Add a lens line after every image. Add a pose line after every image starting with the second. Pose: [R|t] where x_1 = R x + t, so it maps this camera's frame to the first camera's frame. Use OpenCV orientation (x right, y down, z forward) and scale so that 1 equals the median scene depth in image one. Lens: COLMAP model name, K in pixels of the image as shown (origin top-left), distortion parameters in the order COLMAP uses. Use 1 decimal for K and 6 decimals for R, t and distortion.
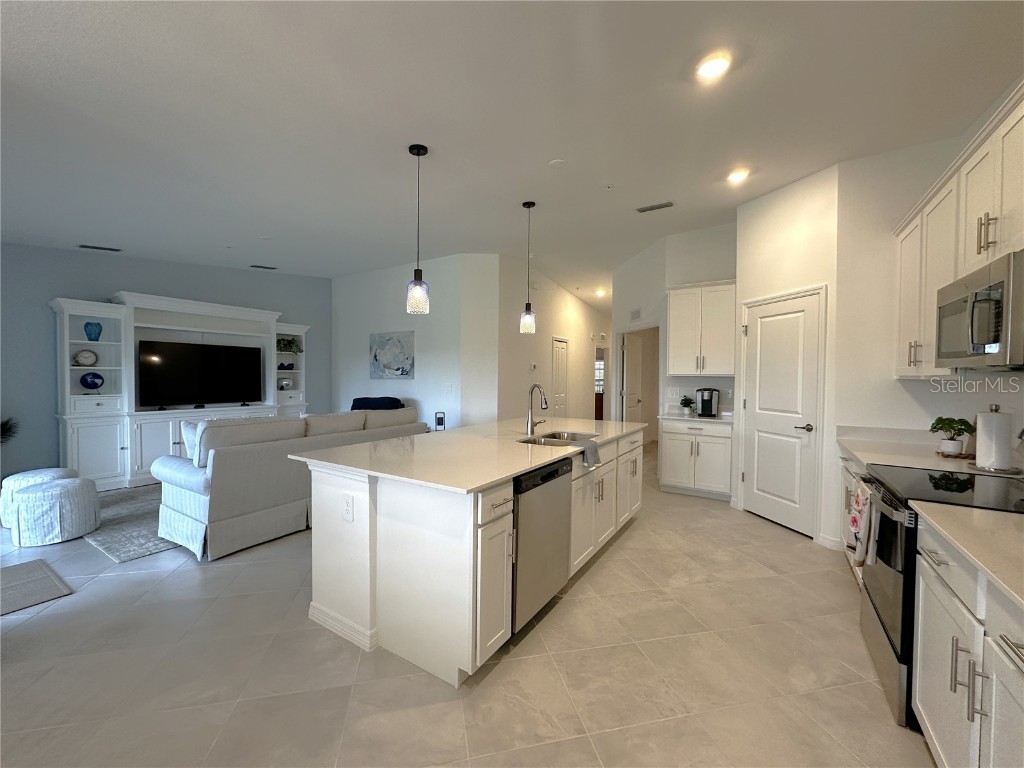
lens RADIAL K [[412.6, 0, 508.7], [0, 412.6, 383.1], [0, 0, 1]] dist [-0.003707, -0.000096]
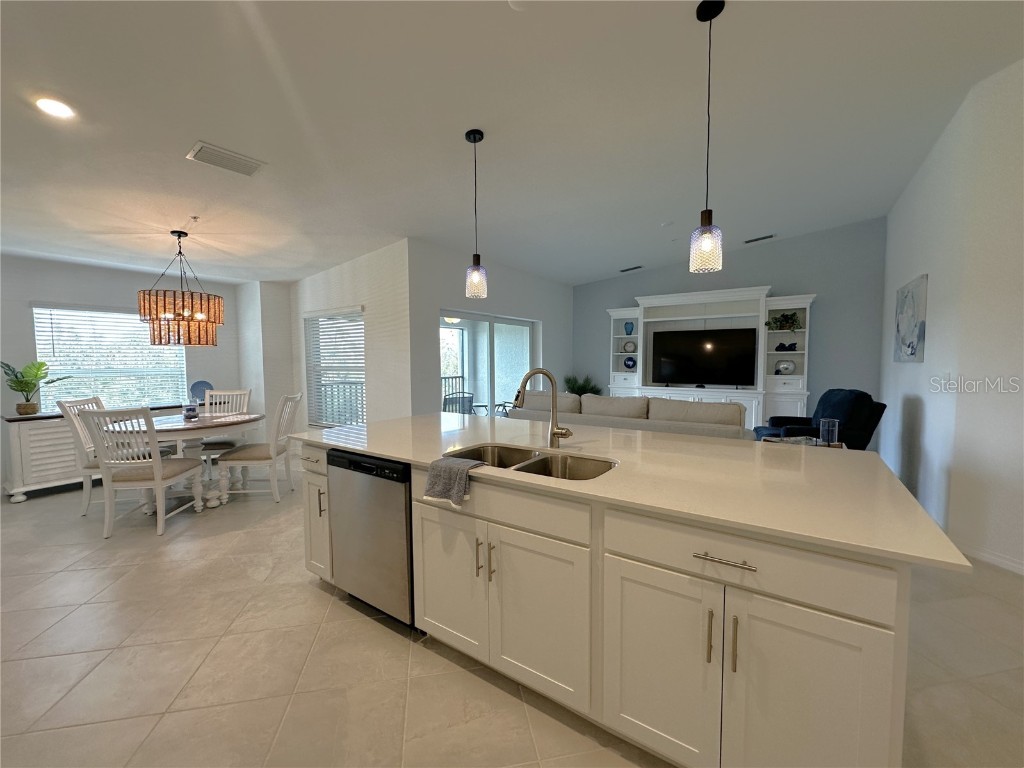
lens RADIAL K [[412.6, 0, 508.7], [0, 412.6, 383.1], [0, 0, 1]] dist [-0.003707, -0.000096]
pose [[-0.036505, 0.052278, -0.997965, 0.465029], [-0.011211, 0.998546, 0.052718, -0.005882], [0.999271, 0.013113, -0.035866, 0.637416]]
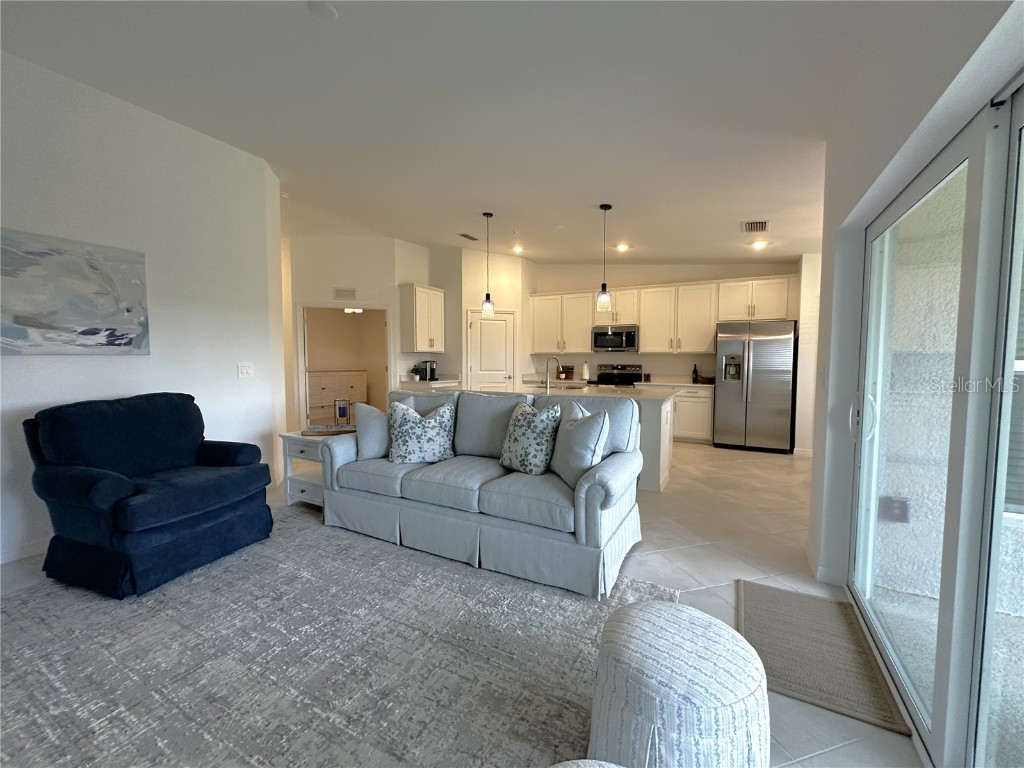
lens RADIAL K [[397.3, 0, 529.7], [0, 397.3, 384.3], [0, 0, 1]] dist [0.000079, 0.000031]
pose [[-0.080709, -0.074197, 0.993972, -0.958328], [0.014578, 0.997031, 0.075609, -0.005145], [-0.996631, 0.020593, -0.079387, 0.779017]]
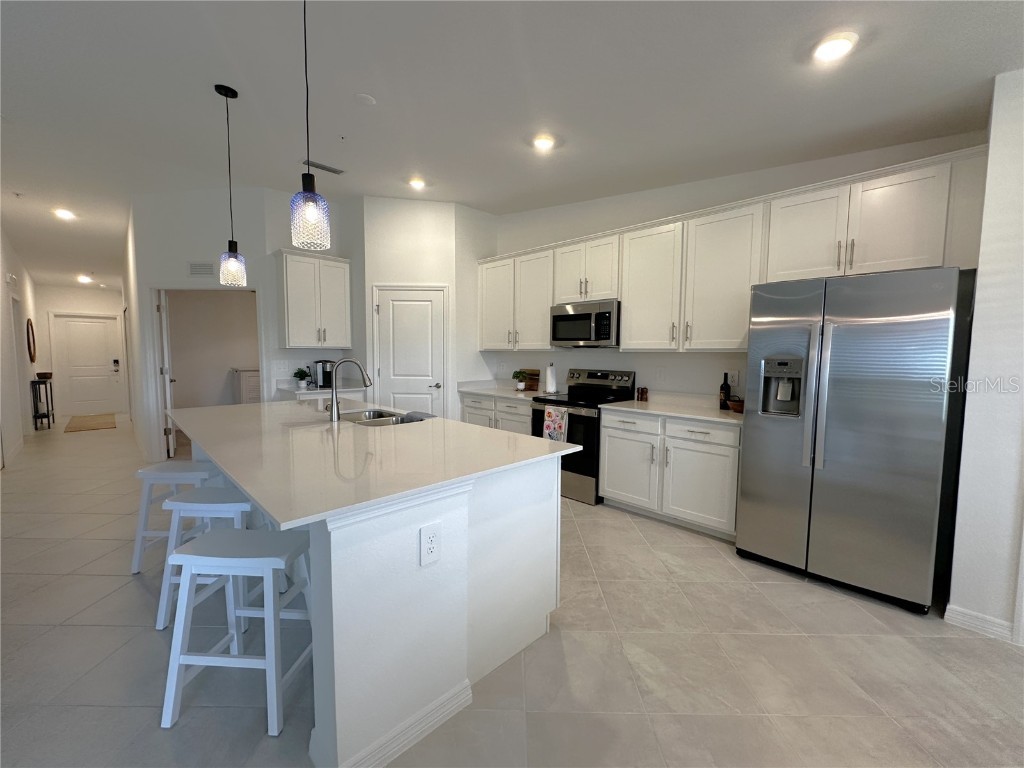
lens RADIAL K [[412.9, 0, 522.0], [0, 412.9, 383.8], [0, 0, 1]] dist [-0.000029, 0.000109]
pose [[0.209066, -0.079618, 0.974655, -0.432291], [0.011291, 0.996810, 0.079006, -0.004638], [-0.977836, -0.005513, 0.209298, 0.310217]]
